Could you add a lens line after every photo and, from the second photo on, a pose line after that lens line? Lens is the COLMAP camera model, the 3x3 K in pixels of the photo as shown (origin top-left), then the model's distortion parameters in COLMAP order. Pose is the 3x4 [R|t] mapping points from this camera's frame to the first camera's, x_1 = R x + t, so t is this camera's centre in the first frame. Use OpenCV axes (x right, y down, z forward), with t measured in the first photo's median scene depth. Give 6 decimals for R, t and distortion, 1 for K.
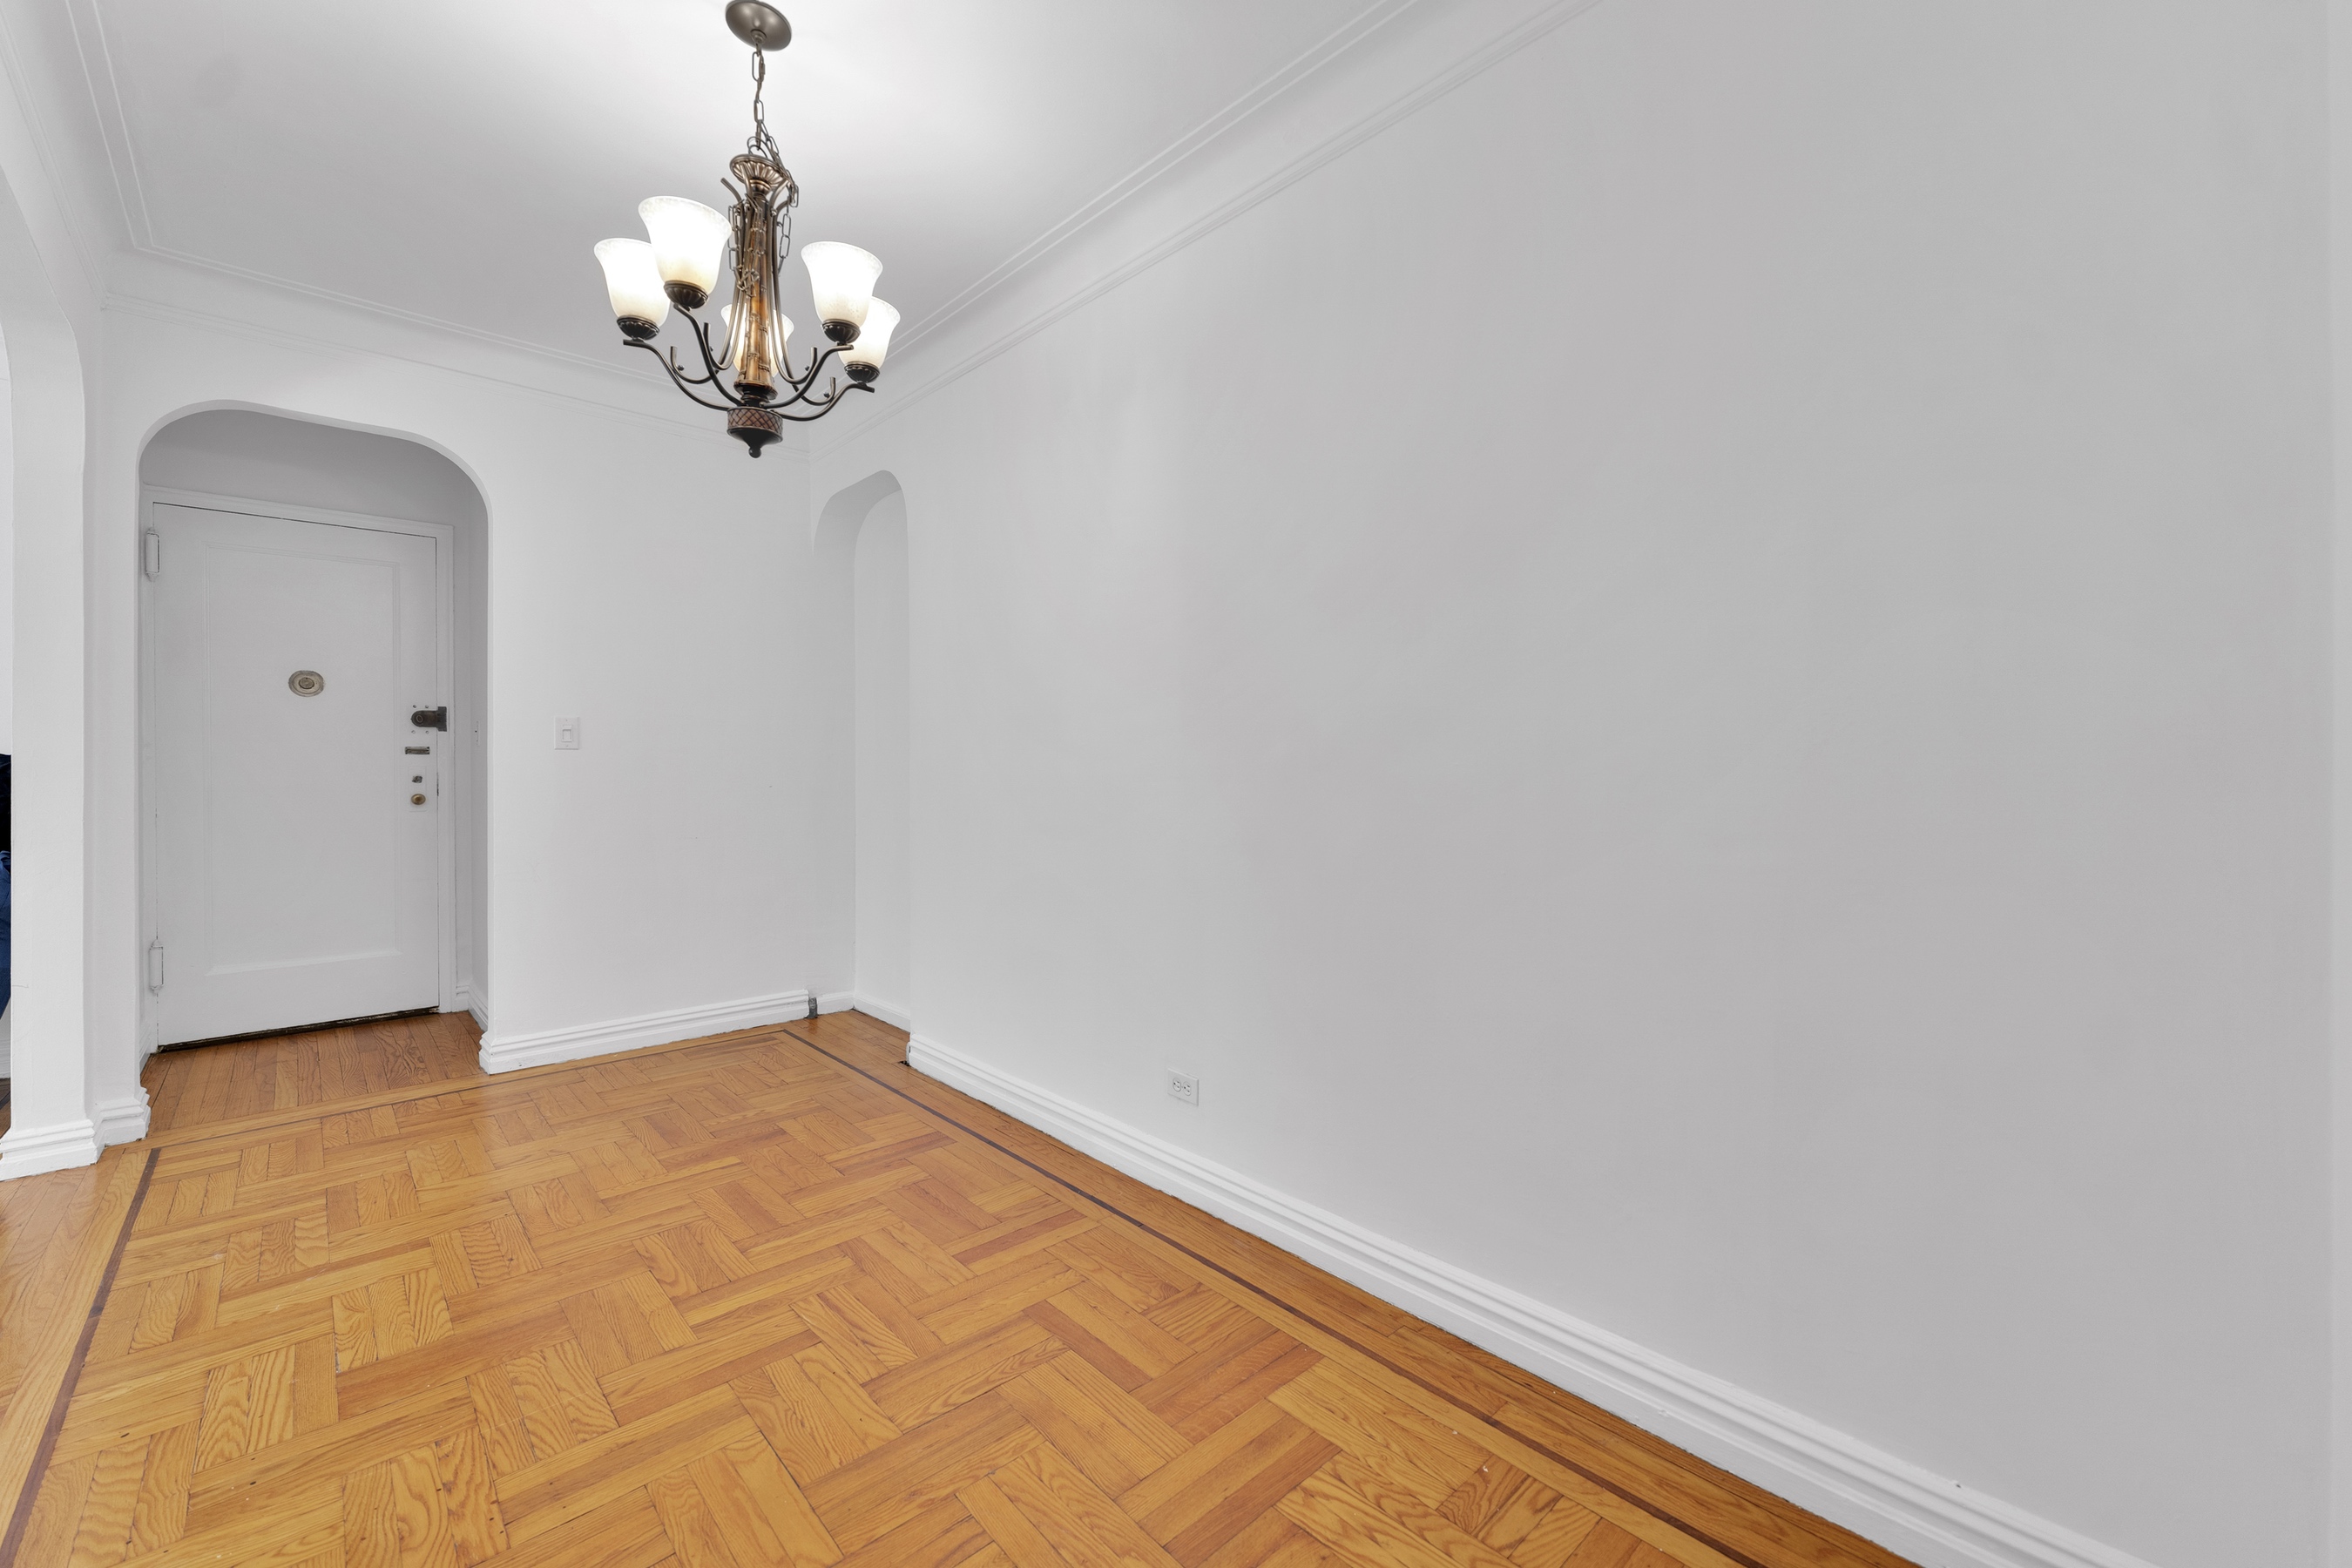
lens RADIAL K [[968.4, 0, 1182.0], [0, 968.4, 774.6], [0, 0, 1]] dist [0.000983, -0.000098]
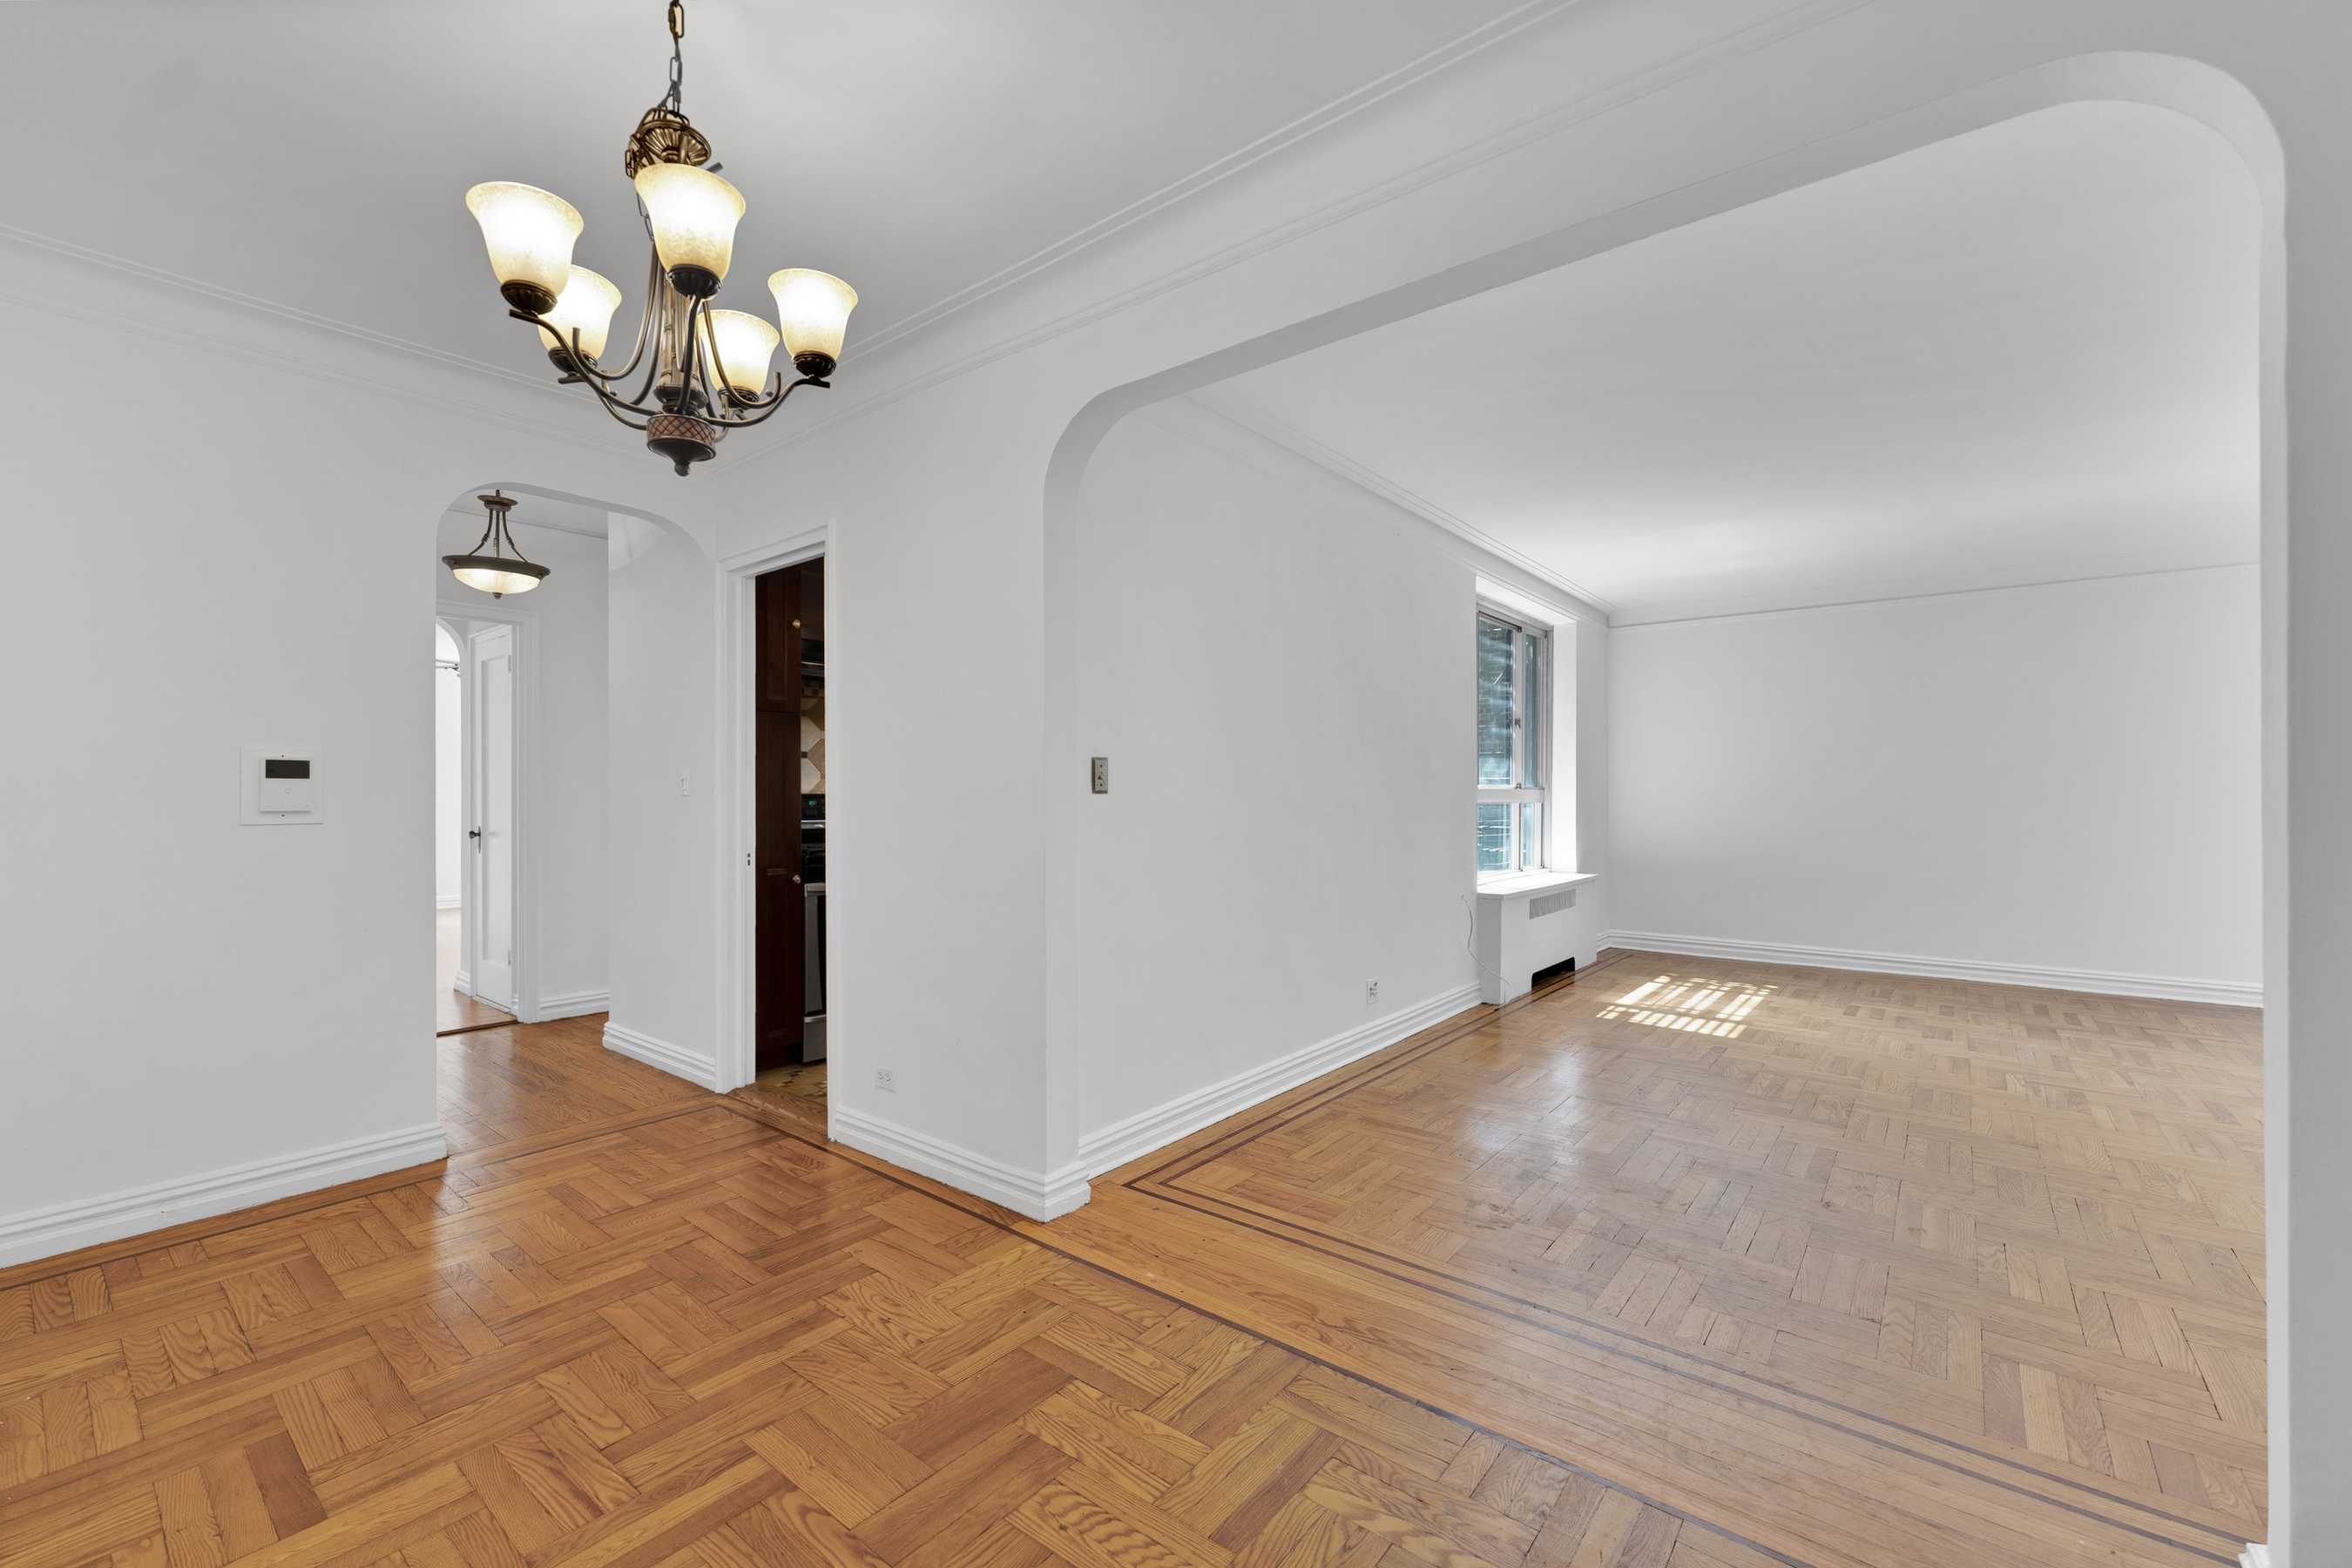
lens RADIAL K [[964.3, 0, 1174.0], [0, 964.3, 787.6], [0, 0, 1]] dist [-0.002165, -0.000249]
pose [[-0.988993, -0.001684, -0.147950, -0.772184], [-0.001668, 0.999999, -0.000236, -0.049004], [0.147950, 0.000013, -0.988995, 1.978506]]
